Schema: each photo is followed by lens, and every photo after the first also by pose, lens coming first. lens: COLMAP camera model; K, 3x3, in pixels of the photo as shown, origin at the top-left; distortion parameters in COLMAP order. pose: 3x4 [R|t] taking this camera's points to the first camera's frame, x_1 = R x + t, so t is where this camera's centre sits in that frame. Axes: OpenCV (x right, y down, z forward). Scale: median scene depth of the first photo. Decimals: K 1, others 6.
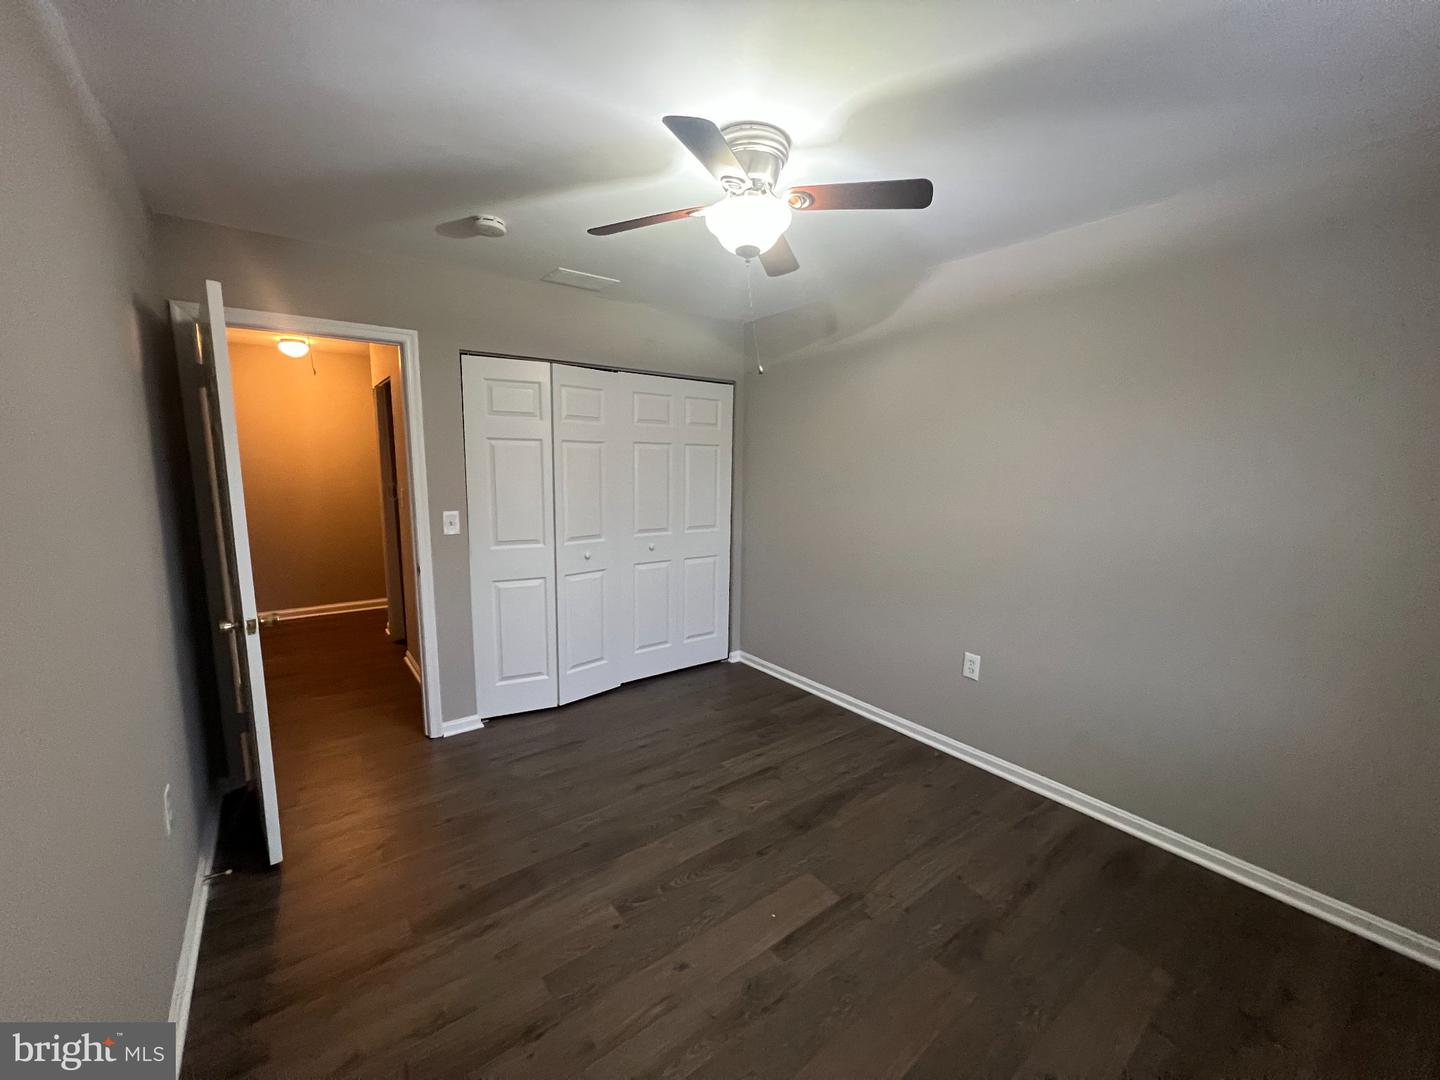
lens RADIAL K [[574.9, 0, 722.4], [0, 574.9, 539.7], [0, 0, 1]] dist [0.000145, 0.000047]
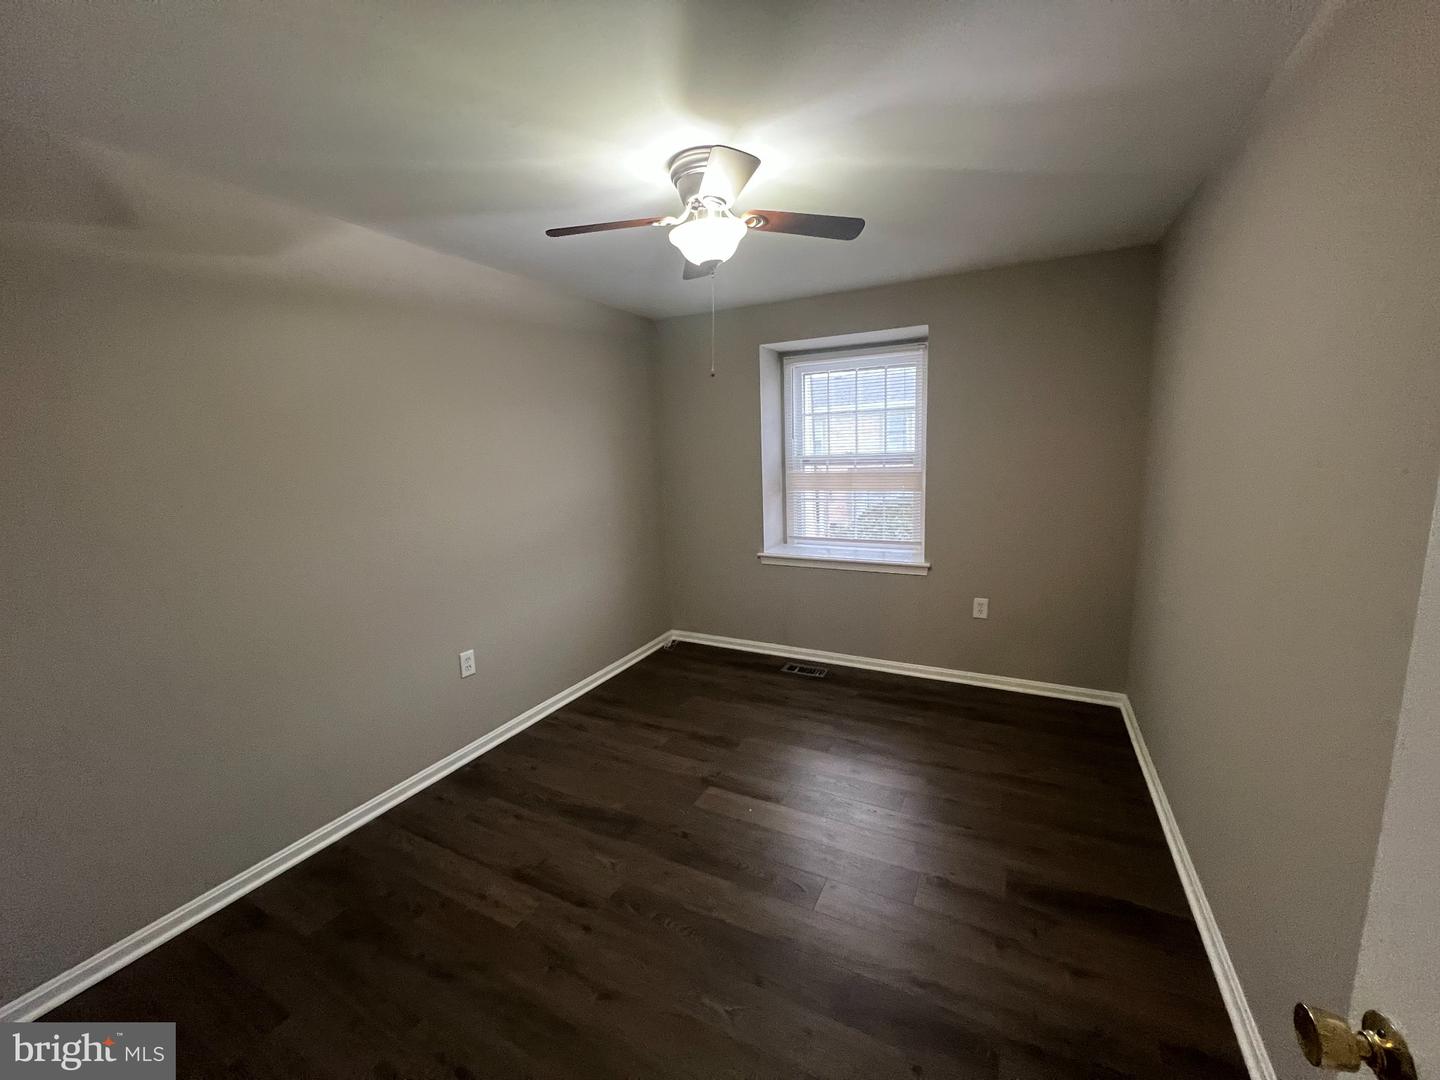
lens RADIAL K [[574.9, 0, 722.4], [0, 574.9, 539.7], [0, 0, 1]] dist [0.000145, 0.000047]
pose [[-0.422211, -0.142328, 0.895255, -0.748880], [0.161080, 0.960101, 0.228605, -0.175895], [-0.892071, 0.240727, -0.382438, 1.117928]]
